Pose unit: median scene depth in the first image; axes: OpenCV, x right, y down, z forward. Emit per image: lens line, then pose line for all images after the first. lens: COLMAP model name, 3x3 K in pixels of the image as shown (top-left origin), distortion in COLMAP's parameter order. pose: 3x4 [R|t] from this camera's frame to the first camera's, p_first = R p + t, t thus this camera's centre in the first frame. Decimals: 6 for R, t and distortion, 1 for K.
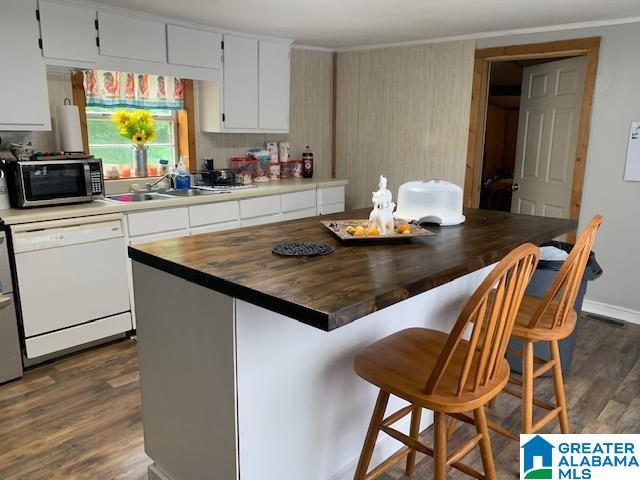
lens RADIAL K [[493.5, 0, 322.7], [0, 493.5, 238.4], [0, 0, 1]] dist [0.066745, -0.054127]
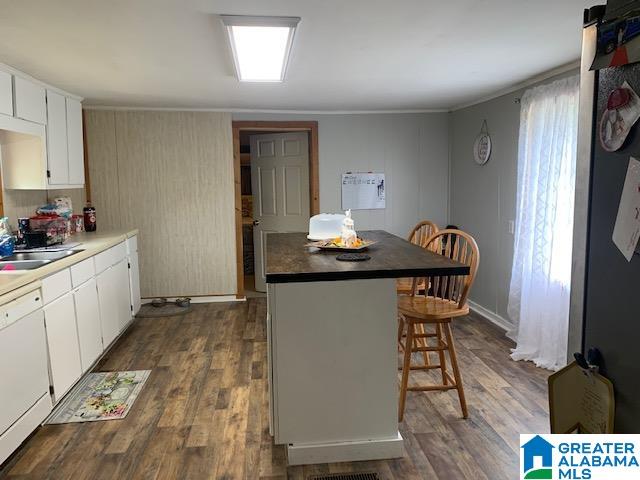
lens RADIAL K [[493.5, 0, 315.2], [0, 493.5, 238.9], [0, 0, 1]] dist [0.066745, -0.054127]
pose [[0.655736, -0.114463, 0.746263, -0.558510], [0.187223, 0.982220, -0.013858, -0.014023], [-0.731408, 0.148805, 0.665507, 0.020161]]
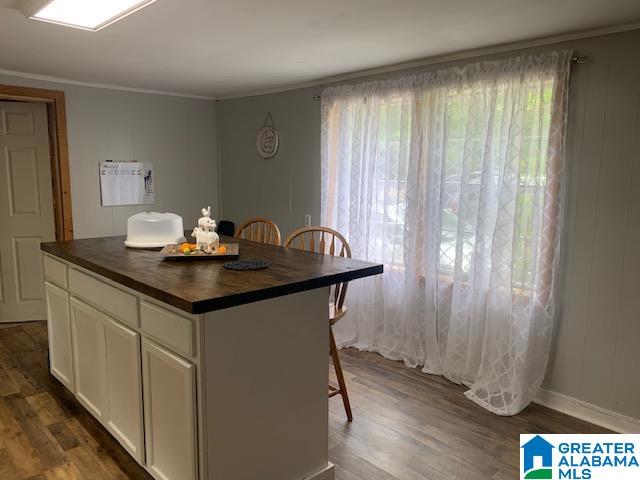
lens RADIAL K [[493.5, 0, 324.4], [0, 493.5, 239.9], [0, 0, 1]] dist [0.066745, -0.054127]
pose [[0.068737, -0.151707, 0.986033, -0.559546], [0.206699, 0.969089, 0.134691, -0.070499], [-0.975987, 0.194553, 0.097970, 0.275409]]
